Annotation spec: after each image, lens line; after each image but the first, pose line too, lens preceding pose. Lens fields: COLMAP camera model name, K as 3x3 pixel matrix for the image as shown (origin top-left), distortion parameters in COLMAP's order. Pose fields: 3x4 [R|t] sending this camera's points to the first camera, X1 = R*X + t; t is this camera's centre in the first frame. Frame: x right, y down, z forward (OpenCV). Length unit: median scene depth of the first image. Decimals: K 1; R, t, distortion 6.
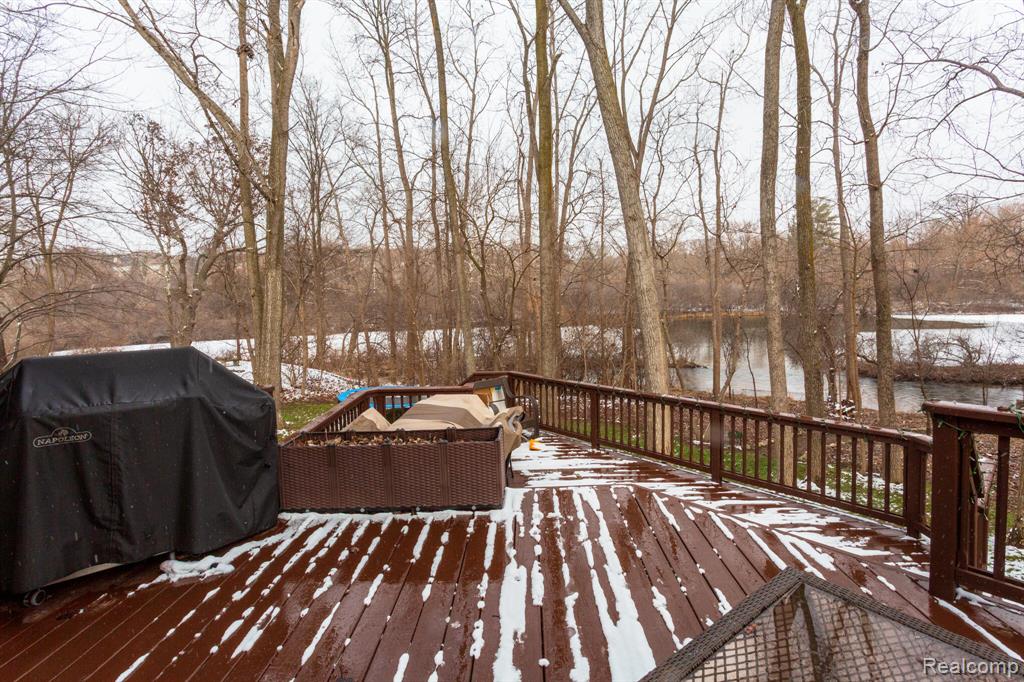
lens RADIAL K [[476.7, 0, 512.4], [0, 476.7, 337.5], [0, 0, 1]] dist [0.004551, 0.000202]
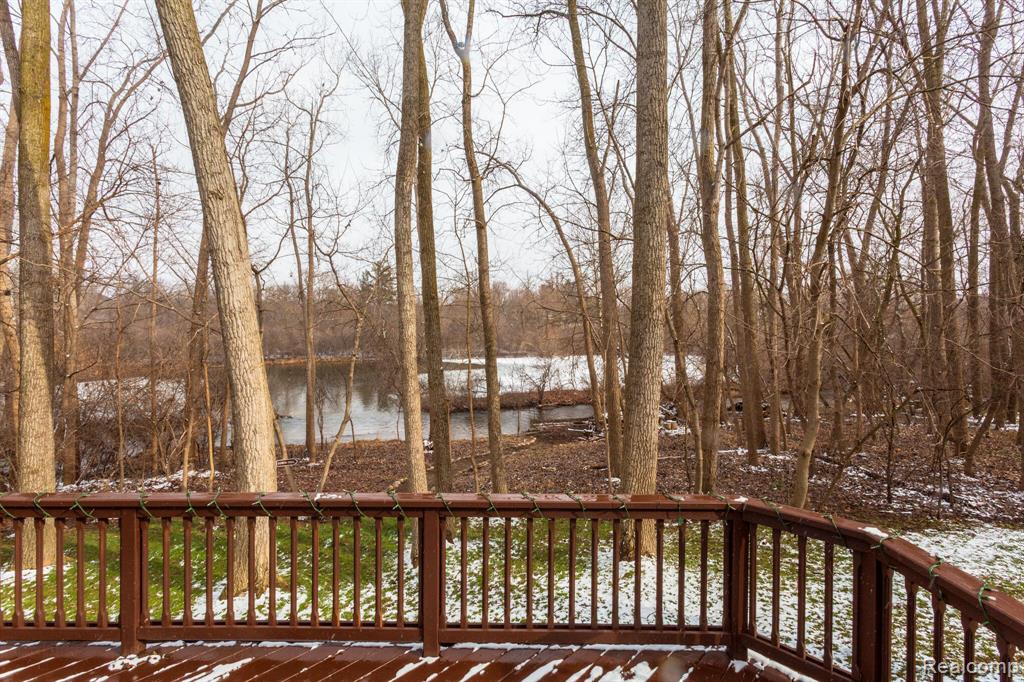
lens RADIAL K [[476.7, 0, 511.8], [0, 476.7, 332.5], [0, 0, 1]] dist [0.004551, 0.000202]
pose [[0.675241, 0.029279, 0.737016, 0.023736], [0.050989, 0.994969, -0.086242, 0.002597], [-0.735833, 0.095814, 0.670350, 0.131898]]
